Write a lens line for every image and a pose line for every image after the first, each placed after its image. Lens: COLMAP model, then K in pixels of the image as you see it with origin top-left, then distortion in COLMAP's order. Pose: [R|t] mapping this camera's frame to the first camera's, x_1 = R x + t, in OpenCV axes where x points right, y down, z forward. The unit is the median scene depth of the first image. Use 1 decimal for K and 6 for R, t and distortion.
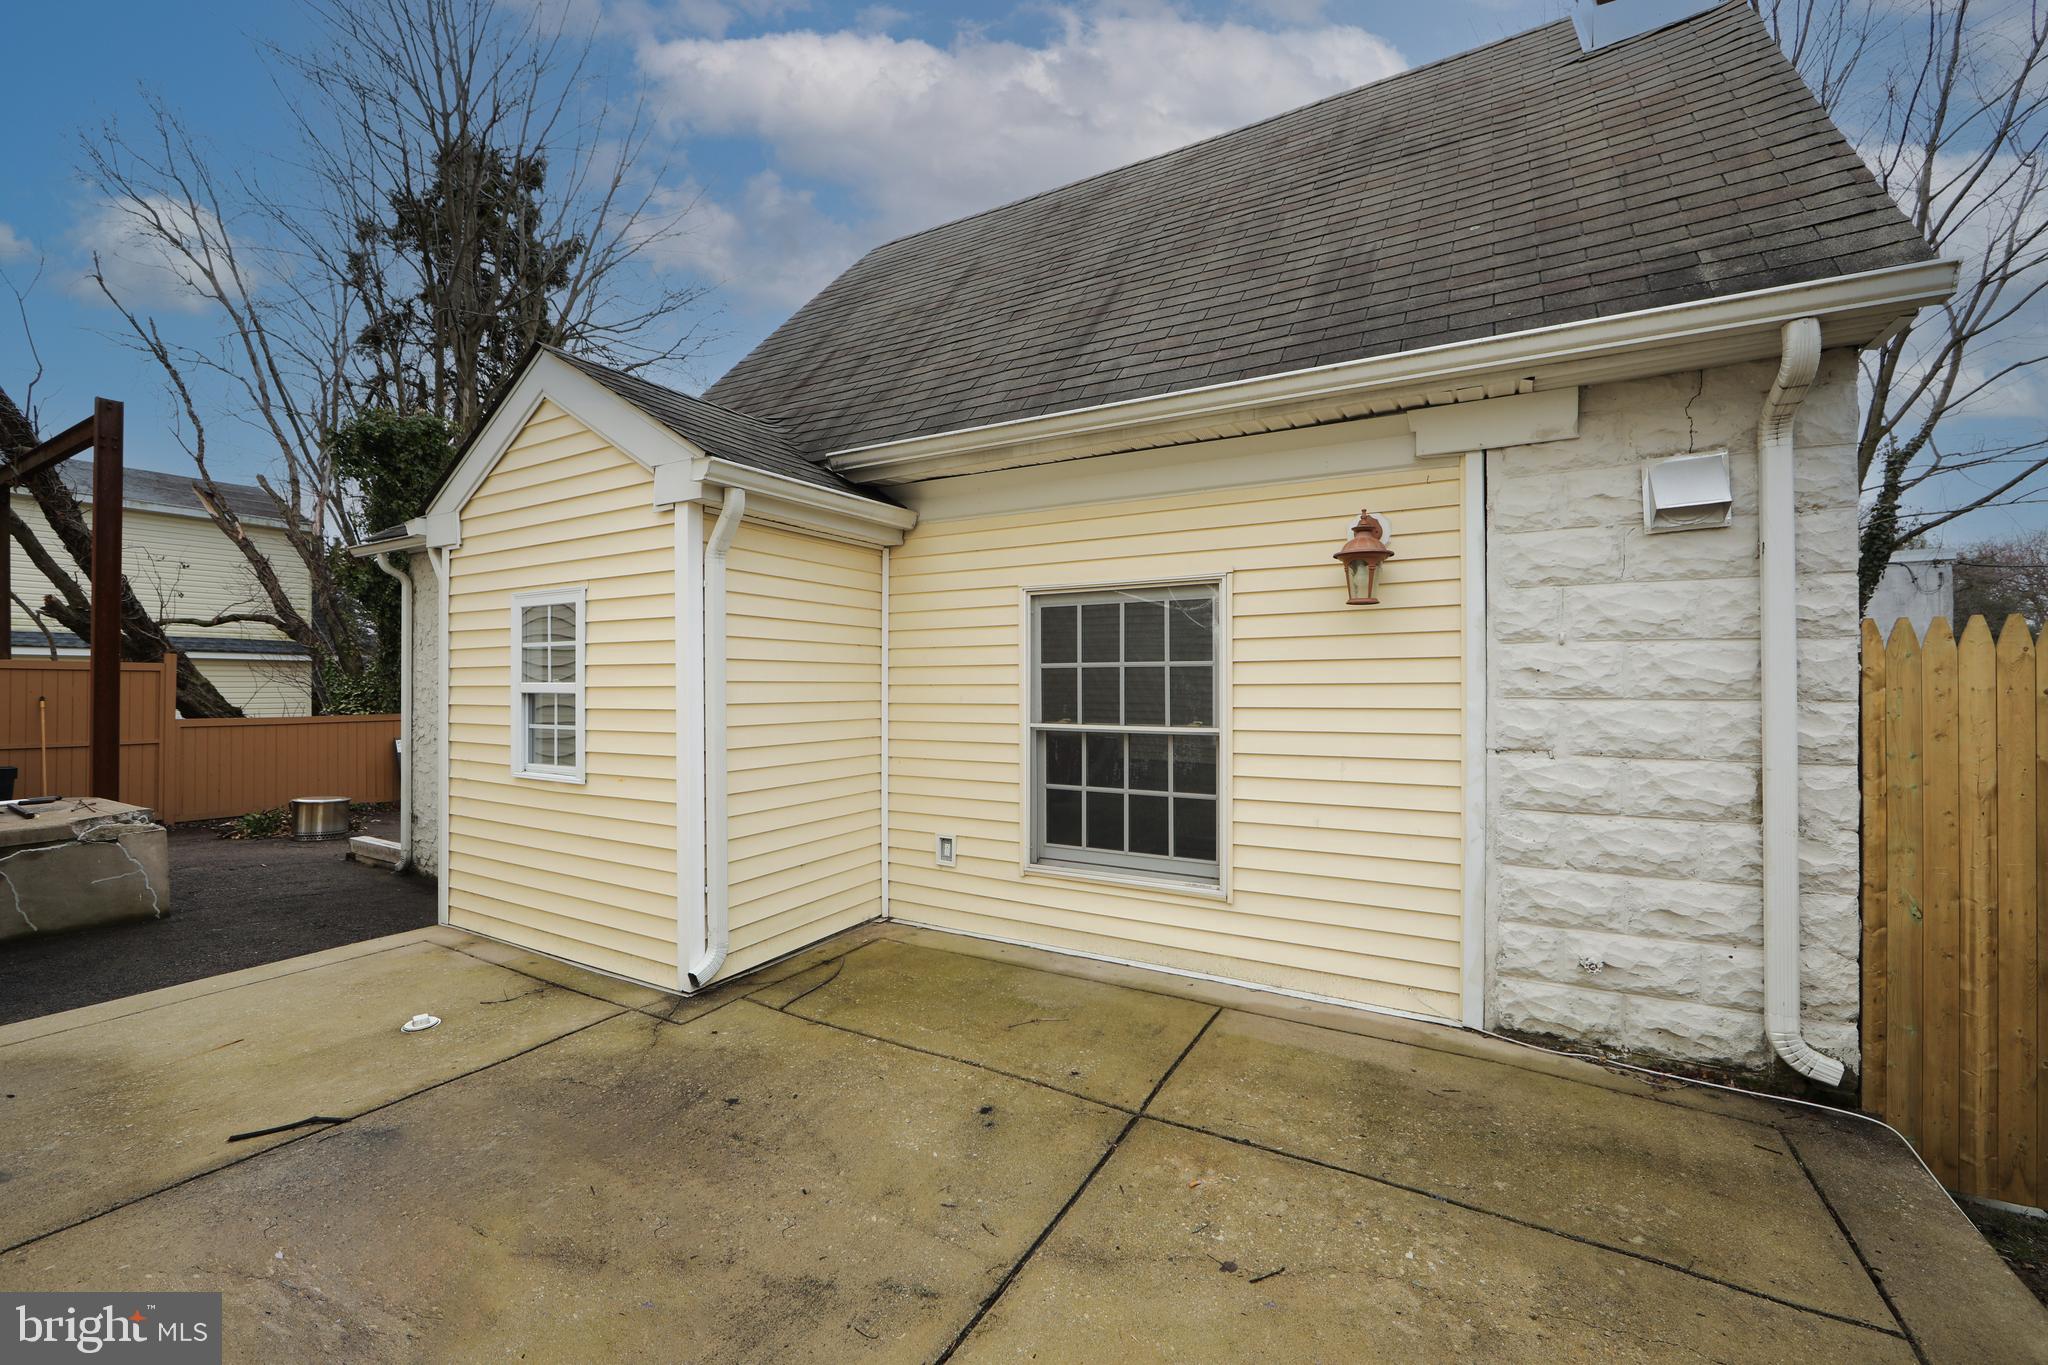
lens RADIAL K [[806.6, 0, 1024.3], [0, 806.6, 681.9], [0, 0, 1]] dist [-0.013610, 0.002701]
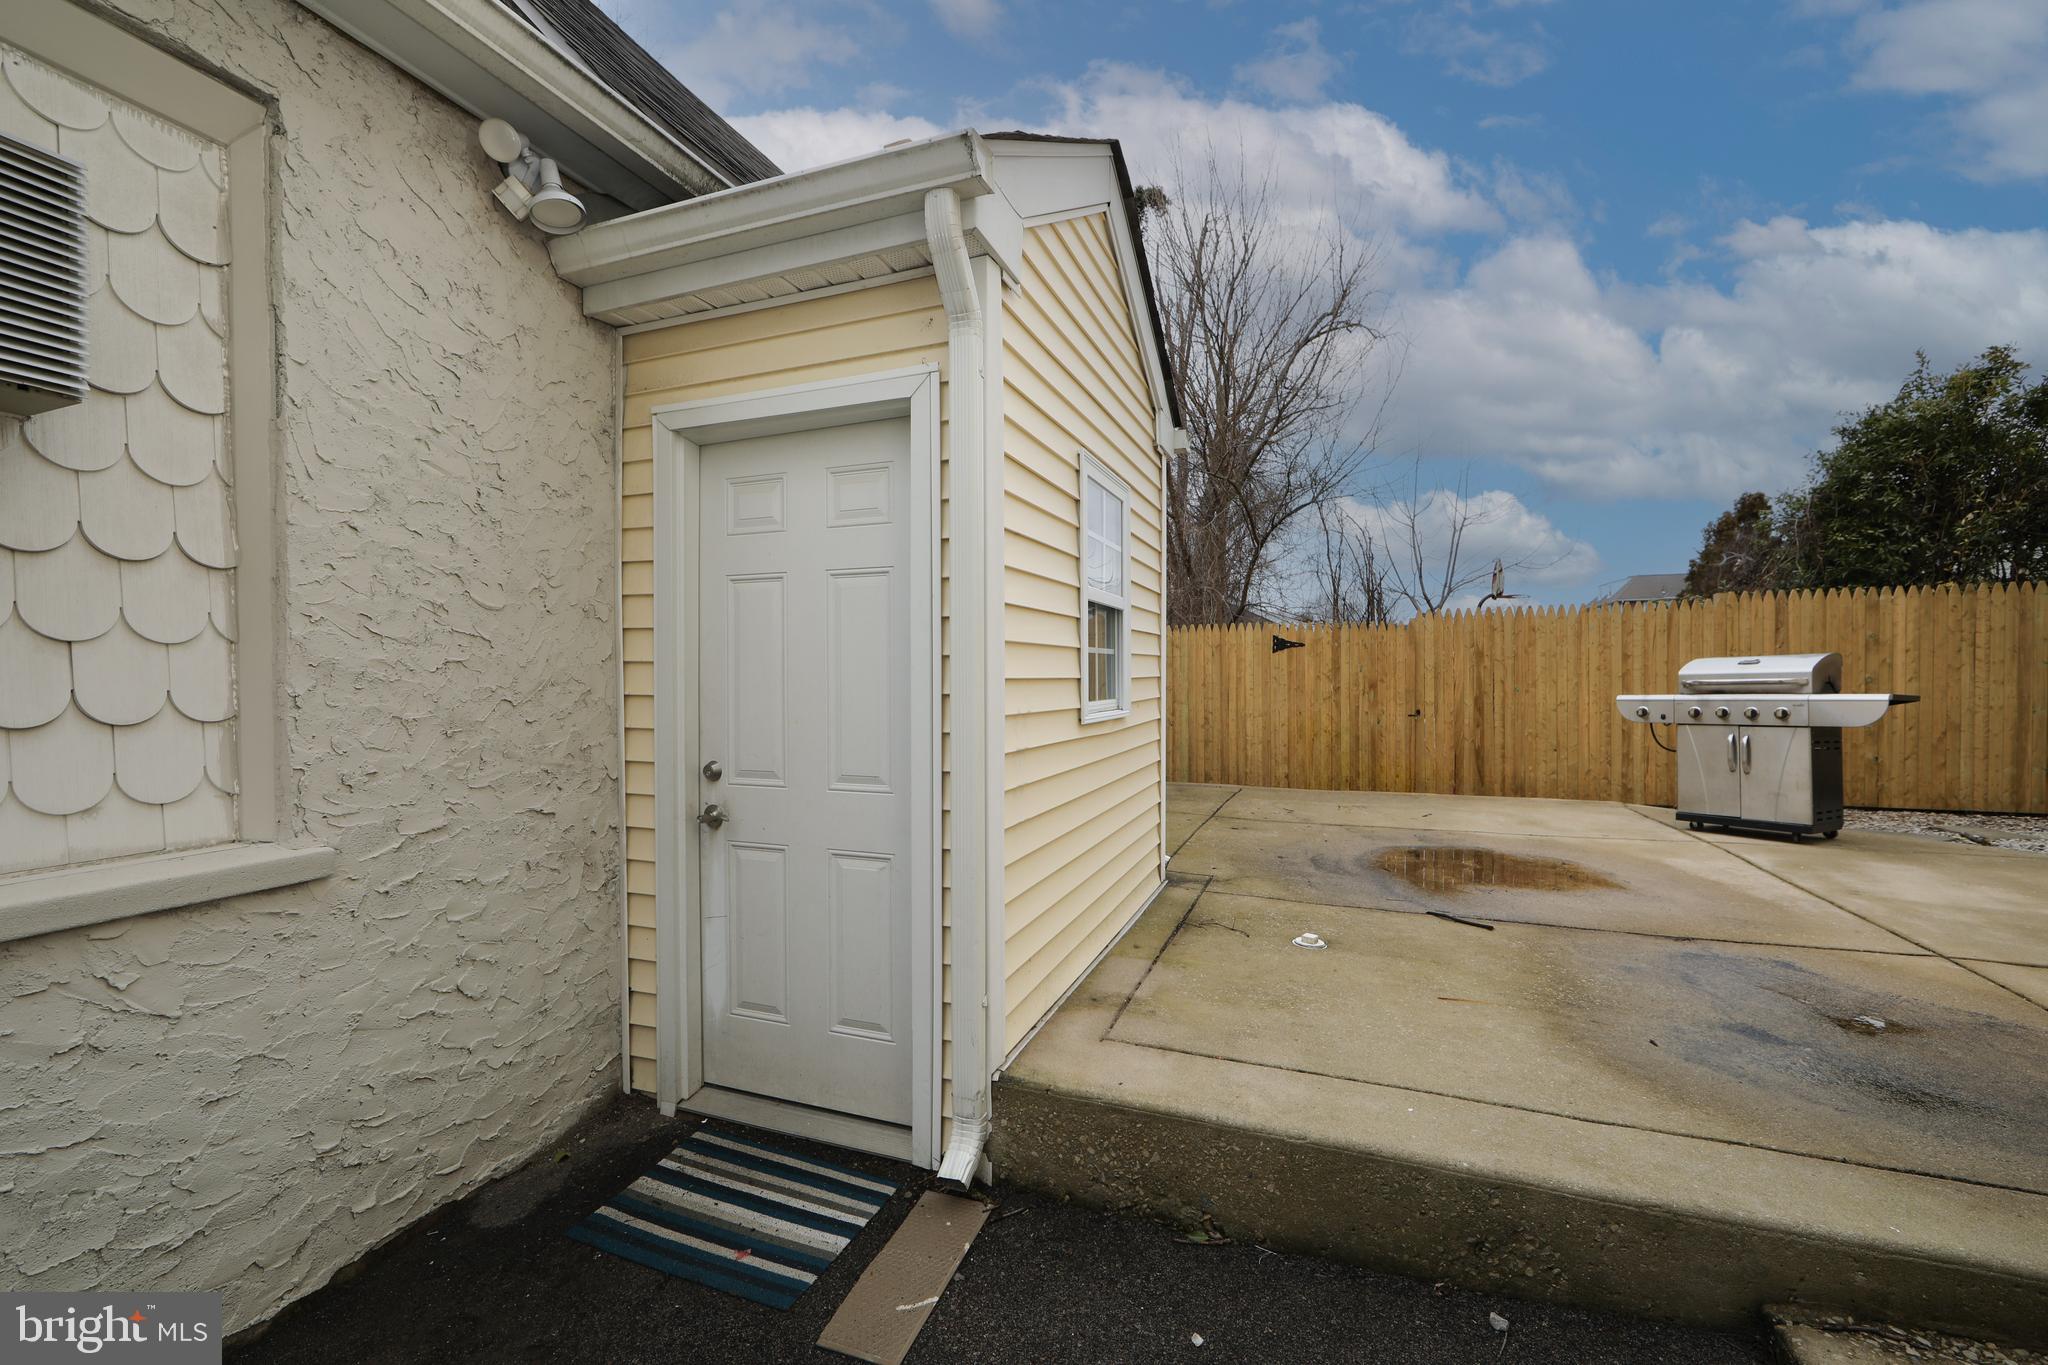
lens RADIAL K [[806.6, 0, 1034.6], [0, 806.6, 681.0], [0, 0, 1]] dist [-0.013610, 0.002701]
pose [[-0.140437, -0.009874, 0.990040, -1.504086], [-0.000648, 0.999951, 0.009881, 0.087982], [-0.990089, 0.000746, -0.140437, 1.318835]]
